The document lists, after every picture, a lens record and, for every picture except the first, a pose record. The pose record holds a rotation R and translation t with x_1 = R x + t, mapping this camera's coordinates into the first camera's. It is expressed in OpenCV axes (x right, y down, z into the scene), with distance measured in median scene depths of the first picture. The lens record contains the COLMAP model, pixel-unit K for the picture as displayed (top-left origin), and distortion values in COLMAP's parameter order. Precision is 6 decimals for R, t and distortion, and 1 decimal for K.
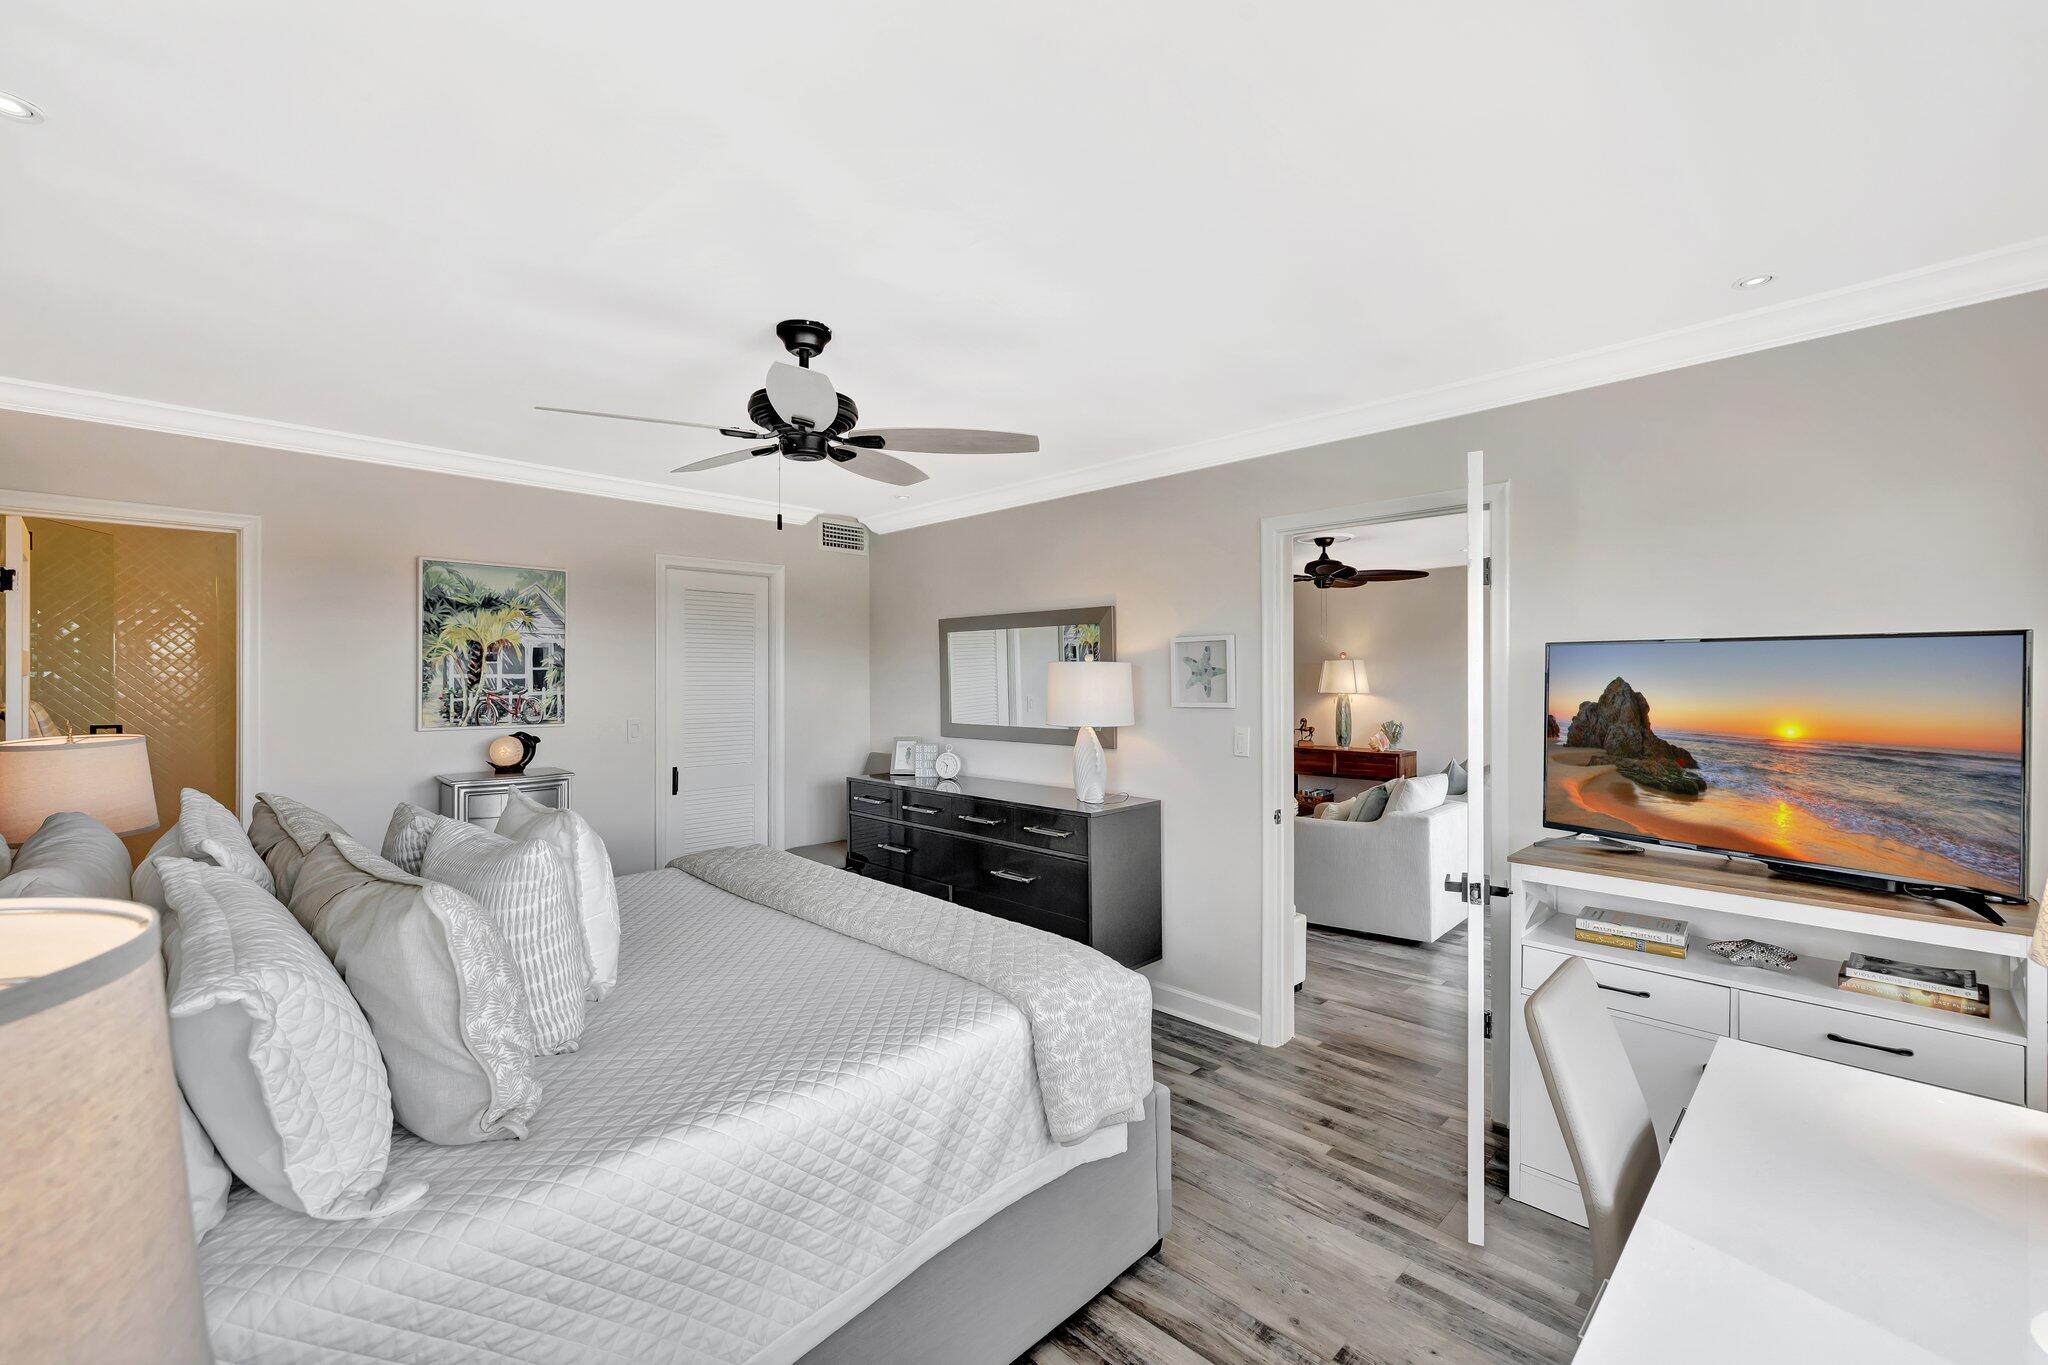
lens RADIAL K [[875.7, 0, 1009.9], [0, 875.7, 677.5], [0, 0, 1]] dist [-0.001219, 0.000201]
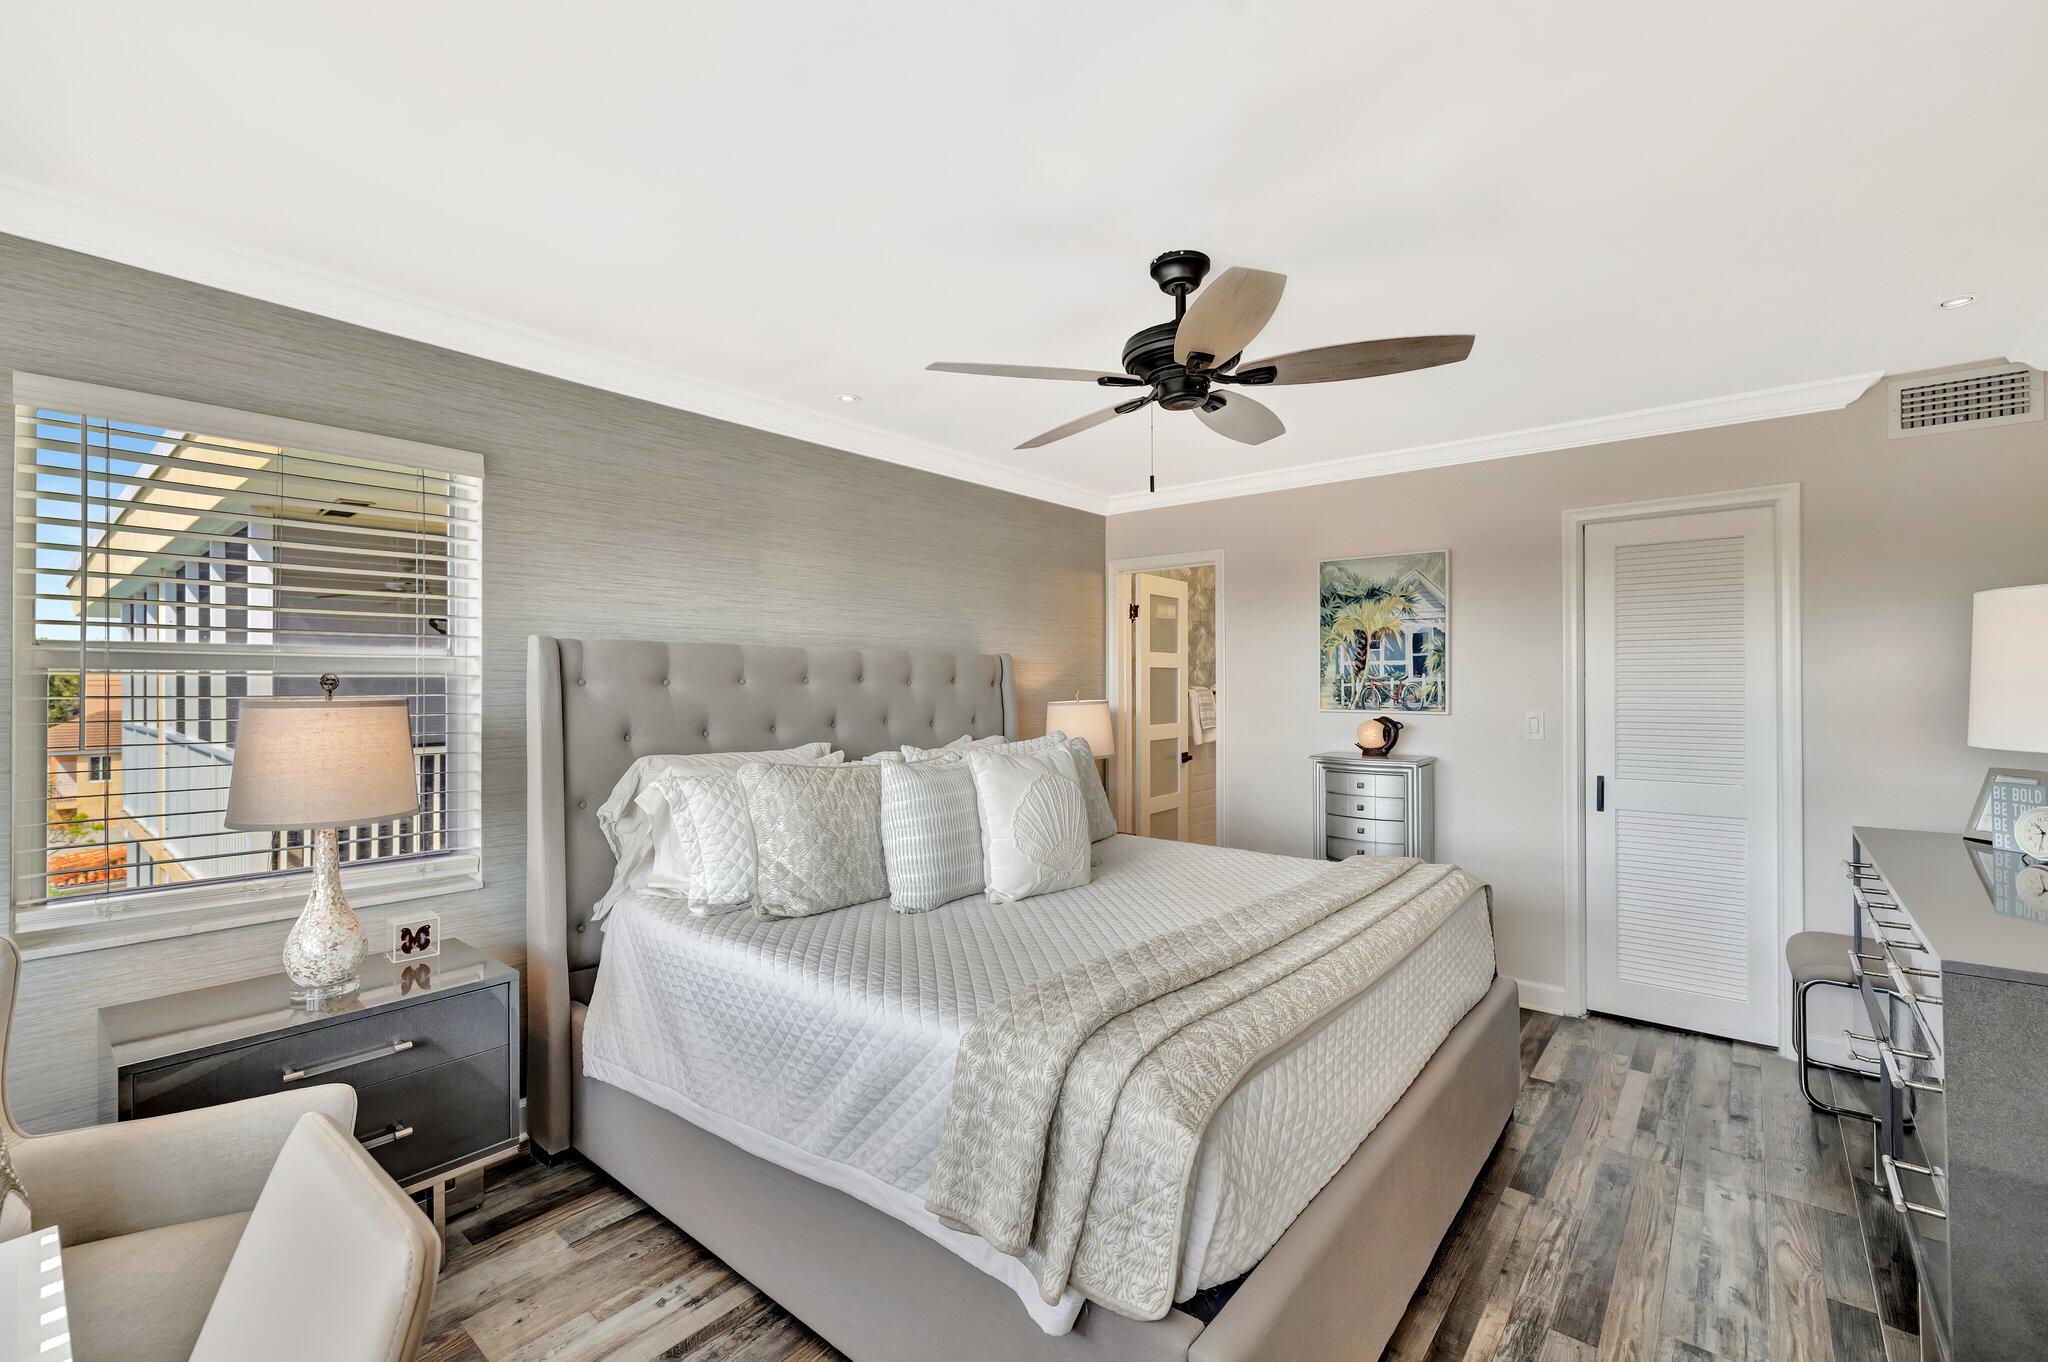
lens RADIAL K [[875.7, 0, 1011.6], [0, 875.7, 681.9], [0, 0, 1]] dist [-0.001219, 0.000201]
pose [[0.074346, -0.003320, -0.997227, 0.422111], [-0.001854, 0.999992, -0.003468, 0.025806], [0.997231, 0.002107, 0.074339, 0.488315]]
